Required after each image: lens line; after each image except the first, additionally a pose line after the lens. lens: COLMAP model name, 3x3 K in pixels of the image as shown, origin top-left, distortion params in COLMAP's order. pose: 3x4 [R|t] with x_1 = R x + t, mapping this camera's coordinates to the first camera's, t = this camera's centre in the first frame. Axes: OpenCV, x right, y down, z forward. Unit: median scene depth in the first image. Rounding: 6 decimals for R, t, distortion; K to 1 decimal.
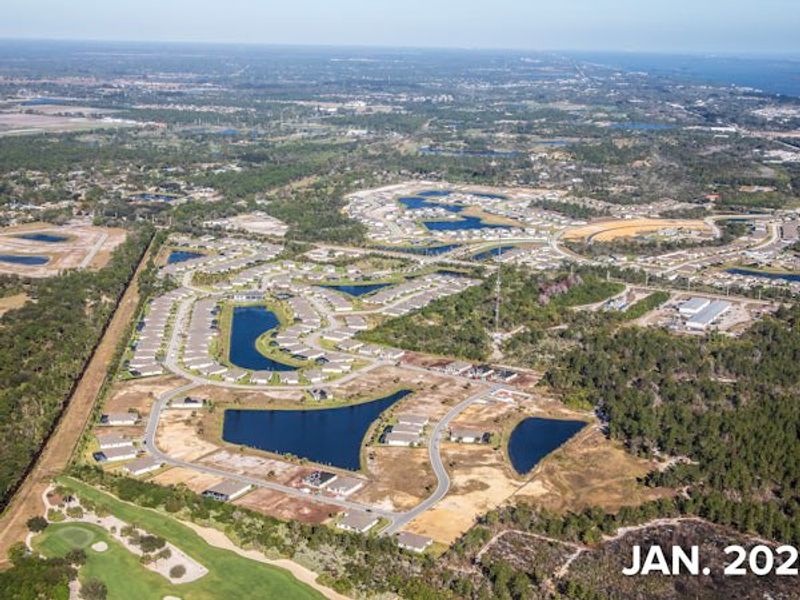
lens RADIAL K [[1034.3, 0, 400.0], [0, 1034.3, 300.0], [0, 0, 1]] dist [0.017764, 0.020571]
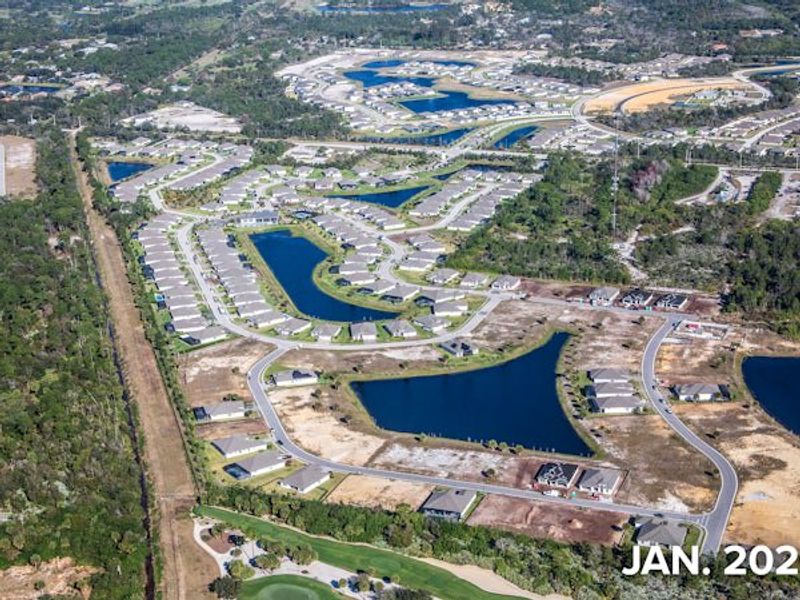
lens RADIAL K [[1211.9, 0, 400.0], [0, 1211.9, 300.0], [0, 0, 1]] dist [0.072159, 0.084952]
pose [[0.988662, -0.084958, 0.123813, -0.190683], [0.072936, 0.992450, 0.098602, -0.029464], [-0.131255, -0.088454, 0.987395, 0.112768]]
